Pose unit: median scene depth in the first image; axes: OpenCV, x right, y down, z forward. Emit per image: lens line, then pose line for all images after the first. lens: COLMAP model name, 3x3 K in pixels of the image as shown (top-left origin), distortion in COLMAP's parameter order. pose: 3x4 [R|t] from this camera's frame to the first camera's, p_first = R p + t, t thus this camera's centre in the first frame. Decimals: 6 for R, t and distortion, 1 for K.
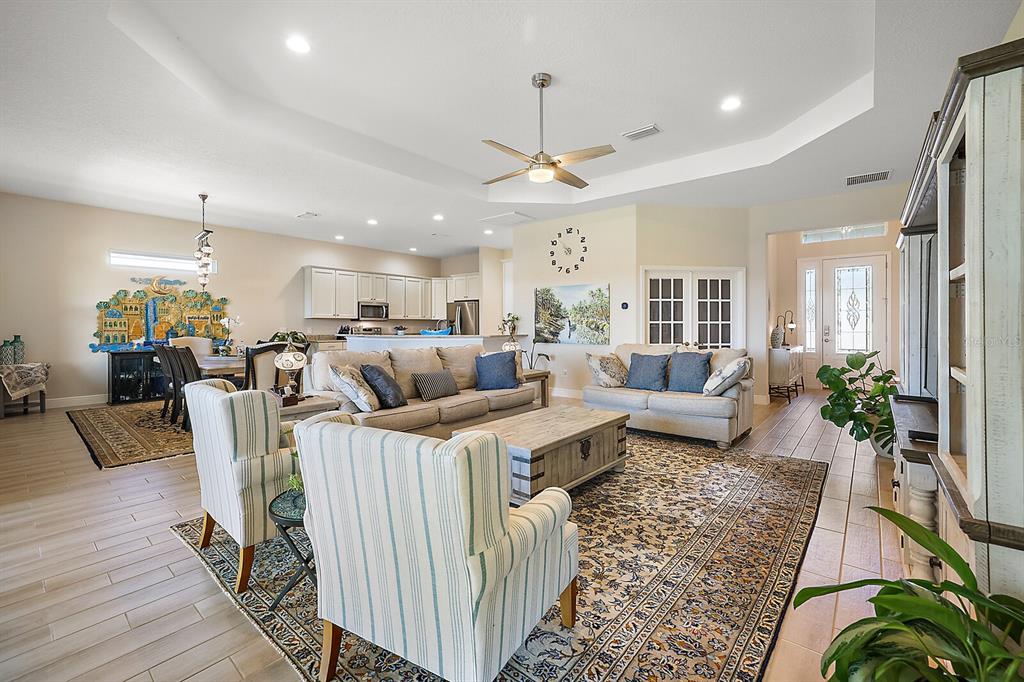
lens RADIAL K [[437.6, 0, 508.3], [0, 437.6, 323.1], [0, 0, 1]] dist [-0.035733, 0.020260]
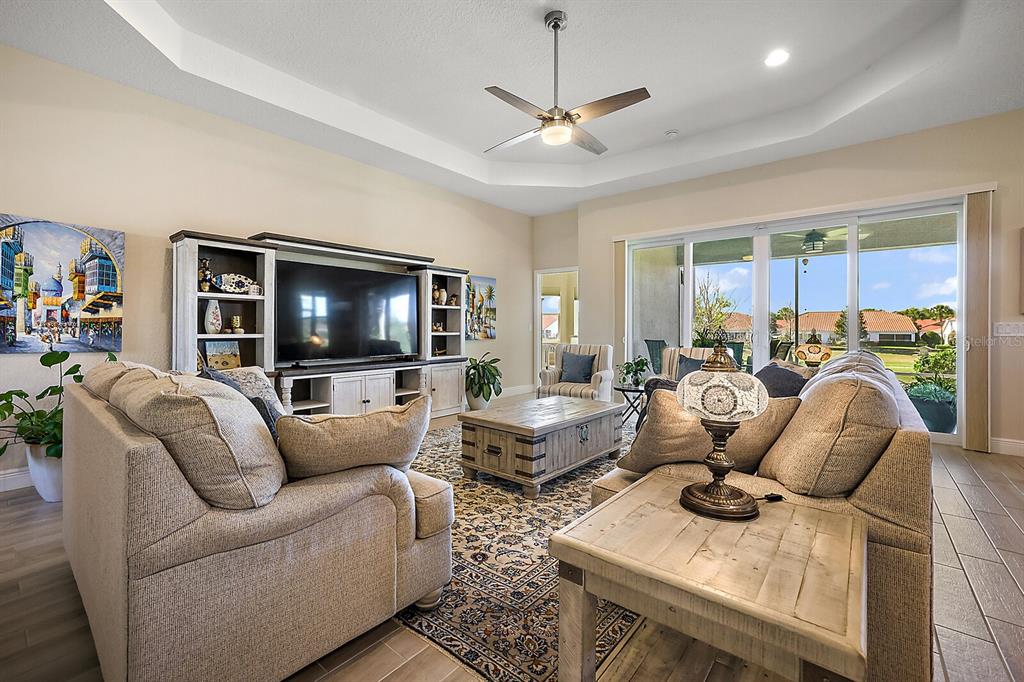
lens RADIAL K [[434.0, 0, 507.2], [0, 434.0, 329.2], [0, 0, 1]] dist [-0.032945, 0.018324]
pose [[-0.999994, -0.001156, -0.003136, 0.095651], [-0.001152, 0.999998, -0.001385, 0.018064], [0.003138, -0.001382, -0.999994, 1.010428]]
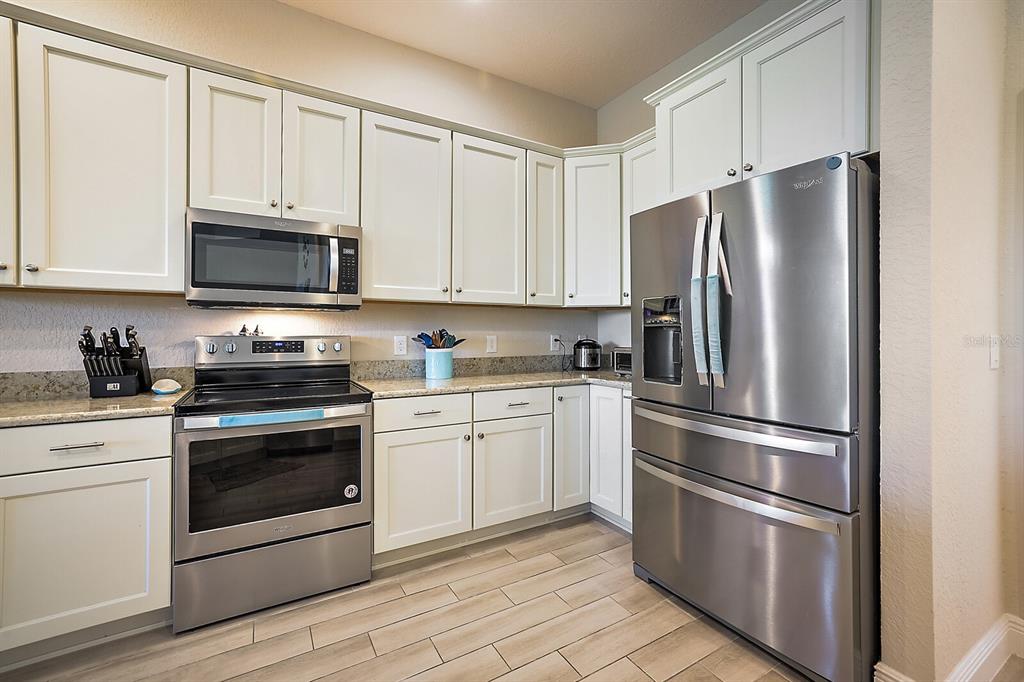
lens RADIAL K [[434.0, 0, 507.2], [0, 434.0, 329.2], [0, 0, 1]] dist [-0.032945, 0.018324]
pose [[0.938472, 0.002155, -0.345350, -0.197408], [-0.002530, 0.999997, -0.000635, 0.009710], [0.345347, 0.001469, 0.938474, 1.254250]]
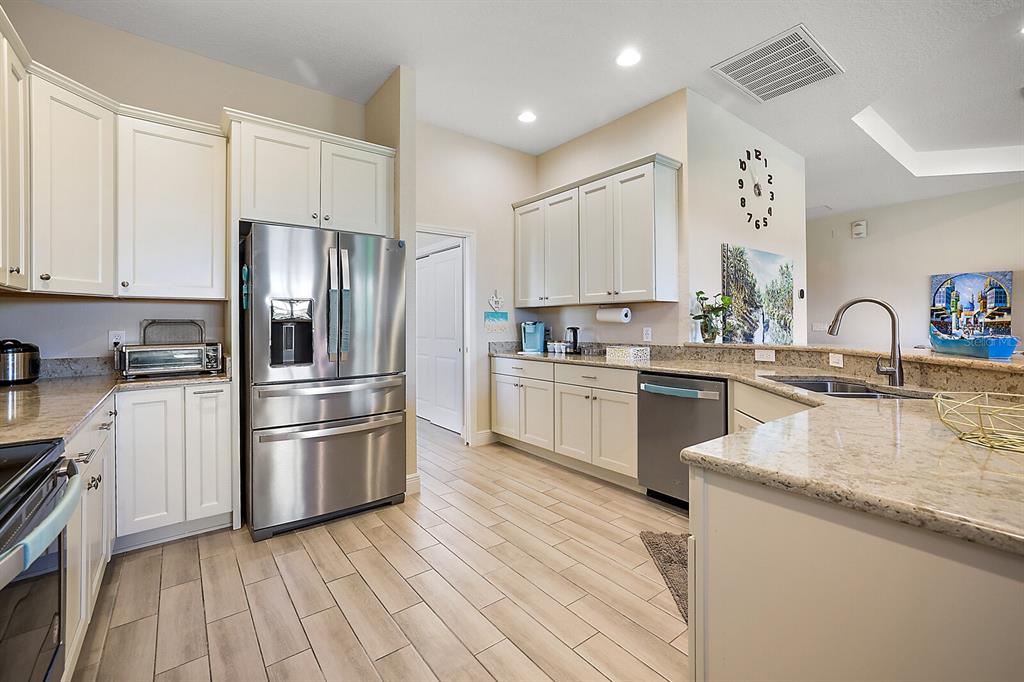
lens RADIAL K [[437.6, 0, 508.3], [0, 437.6, 323.1], [0, 0, 1]] dist [-0.035733, 0.020260]
pose [[0.220943, 0.002404, 0.975284, -0.523038], [0.001152, 0.999996, -0.002726, 0.009554], [-0.975286, 0.001726, 0.220939, 1.299491]]
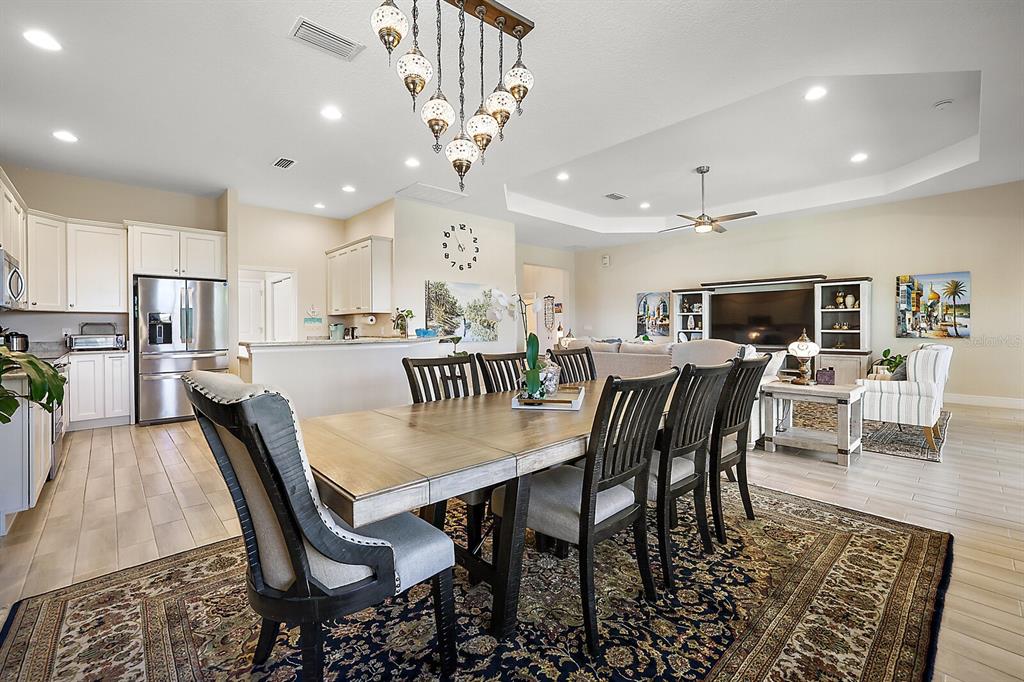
lens RADIAL K [[434.0, 0, 507.2], [0, 434.0, 329.2], [0, 0, 1]] dist [-0.032945, 0.018324]
pose [[0.124667, -0.006122, 0.992180, -0.886234], [0.001536, 0.999981, 0.005977, 0.013467], [-0.992197, 0.000779, 0.124674, 0.848997]]
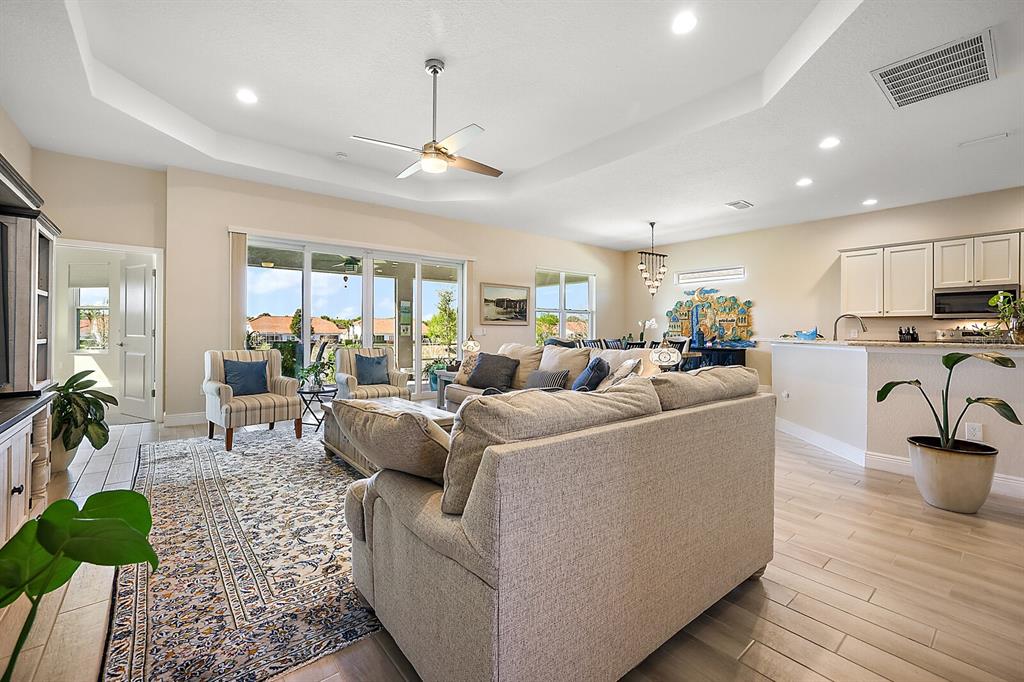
lens RADIAL K [[434.0, 0, 507.2], [0, 434.0, 329.2], [0, 0, 1]] dist [-0.032945, 0.018324]
pose [[-0.186789, -0.004189, -0.982391, 0.544016], [0.001918, 0.999987, -0.004629, 0.016089], [0.982398, -0.002748, -0.186779, 0.742982]]
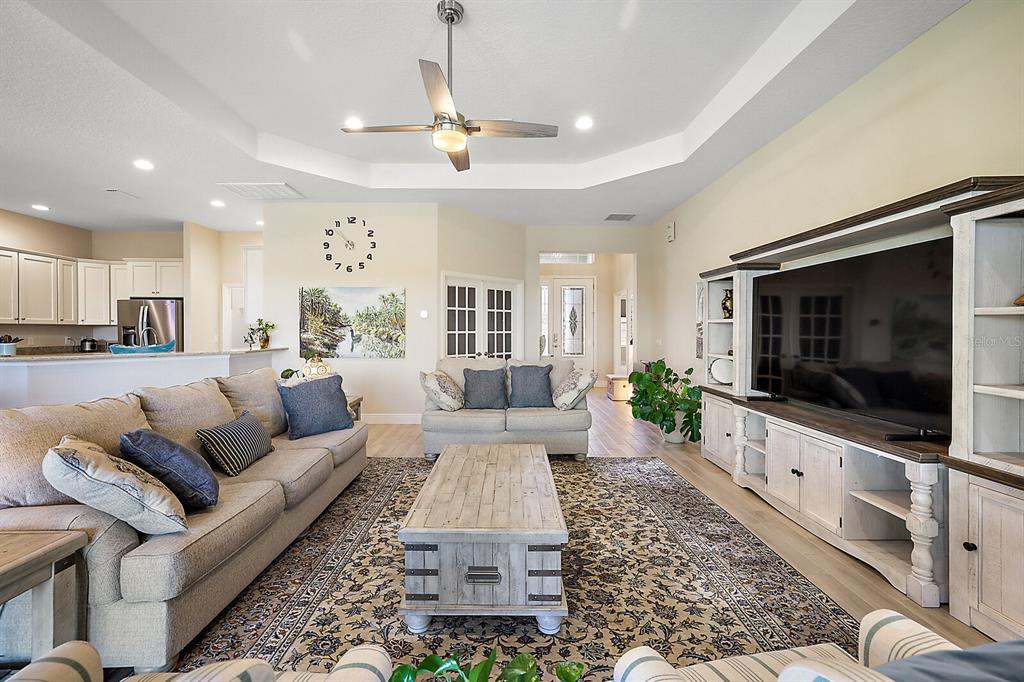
lens RADIAL K [[434.0, 0, 507.2], [0, 434.0, 329.2], [0, 0, 1]] dist [-0.032945, 0.018324]
pose [[0.759081, 0.002169, 0.650993, -0.180892], [-0.005511, 0.999980, 0.003094, -0.012006], [-0.650973, -0.005937, 0.759077, 0.211515]]
